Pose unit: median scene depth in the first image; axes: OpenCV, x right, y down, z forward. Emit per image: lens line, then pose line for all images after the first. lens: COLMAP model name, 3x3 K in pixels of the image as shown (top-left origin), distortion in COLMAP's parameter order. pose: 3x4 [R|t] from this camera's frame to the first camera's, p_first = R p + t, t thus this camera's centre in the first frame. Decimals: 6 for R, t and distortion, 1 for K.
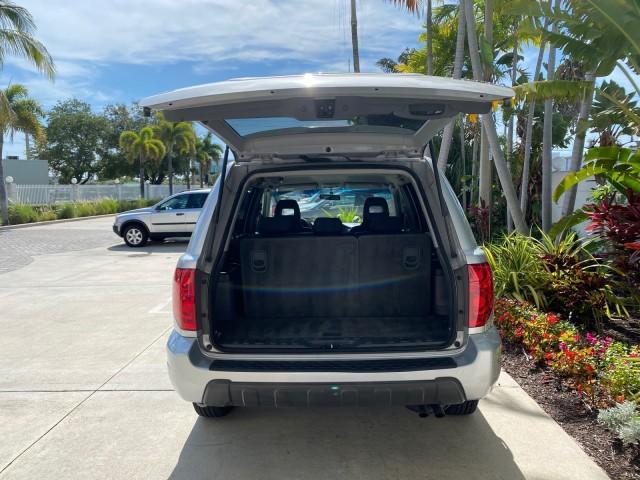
lens RADIAL K [[489.6, 0, 322.8], [0, 489.6, 239.2], [0, 0, 1]] dist [0.027541, -0.031398]
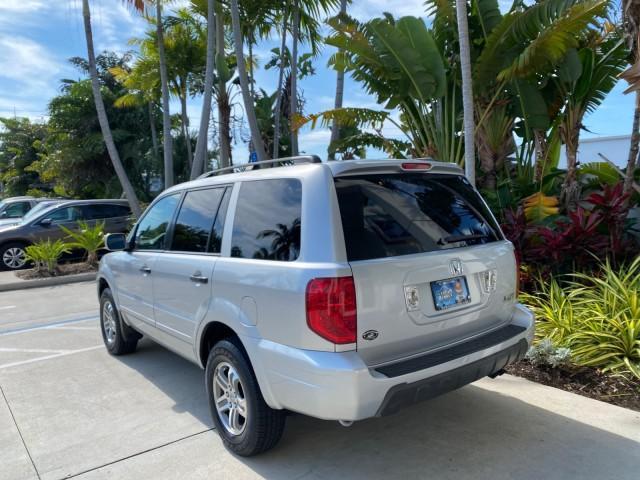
lens RADIAL K [[489.6, 0, 323.6], [0, 489.6, 242.0], [0, 0, 1]] dist [0.027541, -0.031398]
pose [[0.773914, -0.060096, 0.630433, -0.172167], [0.075252, 0.997161, 0.002676, -0.002183], [-0.628804, 0.045371, 0.776239, 0.059414]]
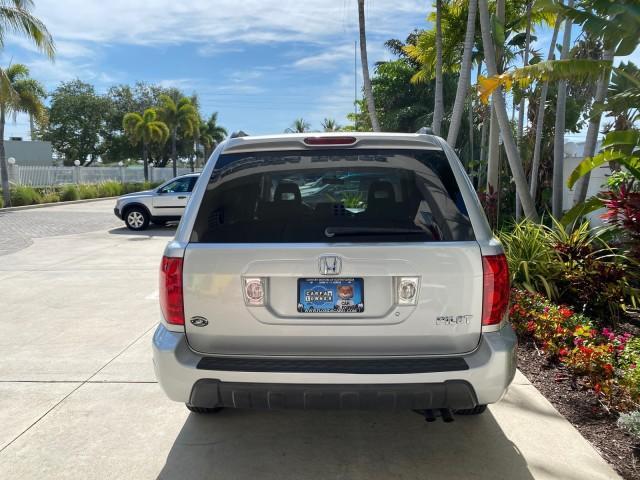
lens RADIAL K [[489.6, 0, 322.3], [0, 489.6, 239.0], [0, 0, 1]] dist [0.027541, -0.031398]
pose [[0.999895, 0.010749, -0.009719, 0.001601], [-0.010450, 0.999484, 0.030359, -0.000900], [0.010040, -0.030255, 0.999492, 0.017838]]
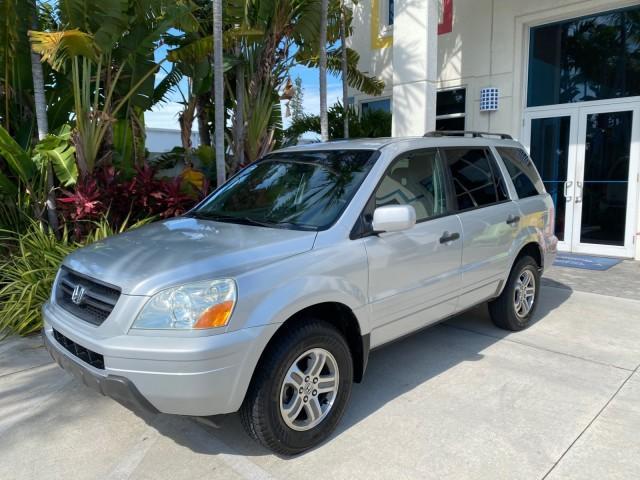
lens RADIAL K [[489.6, 0, 320.2], [0, 489.6, 235.6], [0, 0, 1]] dist [0.027541, -0.031398]
pose [[-0.713247, -0.071855, 0.697219, -0.200863], [0.090710, 0.976903, 0.193474, -0.051262], [-0.695018, 0.201240, -0.690256, 0.598055]]
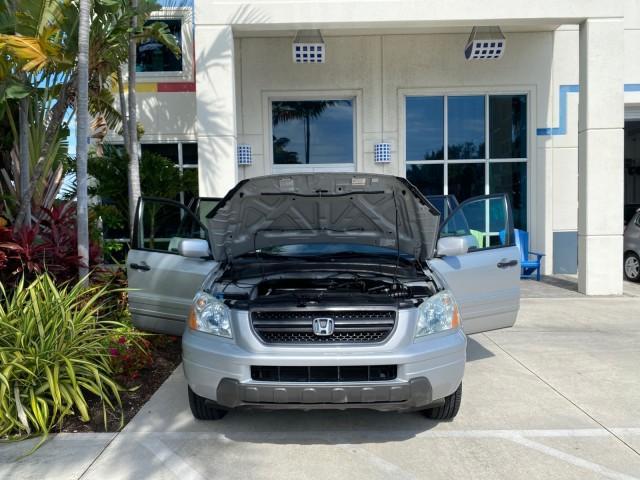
lens RADIAL K [[489.6, 0, 317.5], [0, 489.6, 240.8], [0, 0, 1]] dist [0.027541, -0.031398]
pose [[-0.999633, 0.026925, -0.003010, 0.012028], [0.026091, 0.986660, 0.160692, -0.070247], [0.007296, 0.160554, -0.987000, 0.740378]]
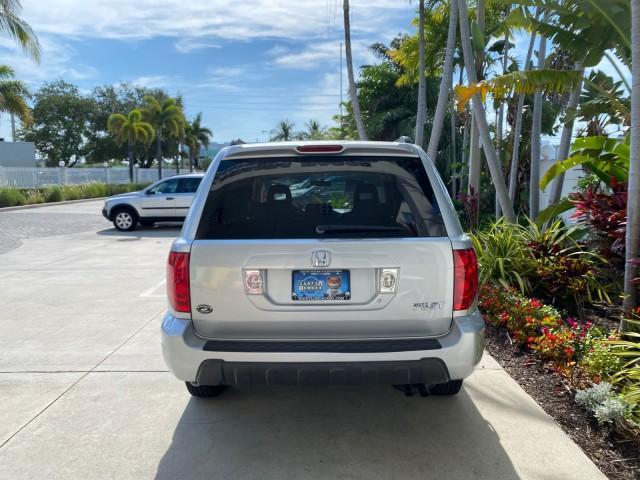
lens RADIAL K [[489.6, 0, 322.1], [0, 489.6, 240.0], [0, 0, 1]] dist [0.027541, -0.031398]
pose [[0.999792, 0.007733, 0.018862, -0.000378], [-0.008303, 0.999505, 0.030344, 0.000198], [-0.018618, -0.030494, 0.999362, -0.005467]]
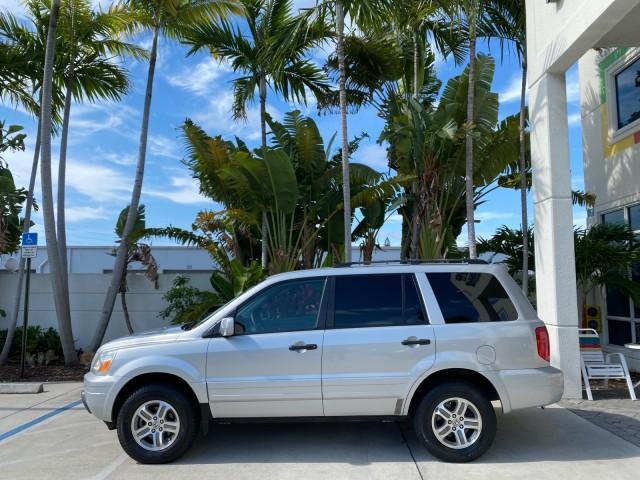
lens RADIAL K [[489.6, 0, 318.5], [0, 489.6, 237.4], [0, 0, 1]] dist [0.027541, -0.031398]
pose [[0.013568, 0.117875, 0.992936, -0.410797], [0.107089, 0.987144, -0.118651, -0.026119], [-0.994157, 0.107942, 0.000771, 0.348777]]
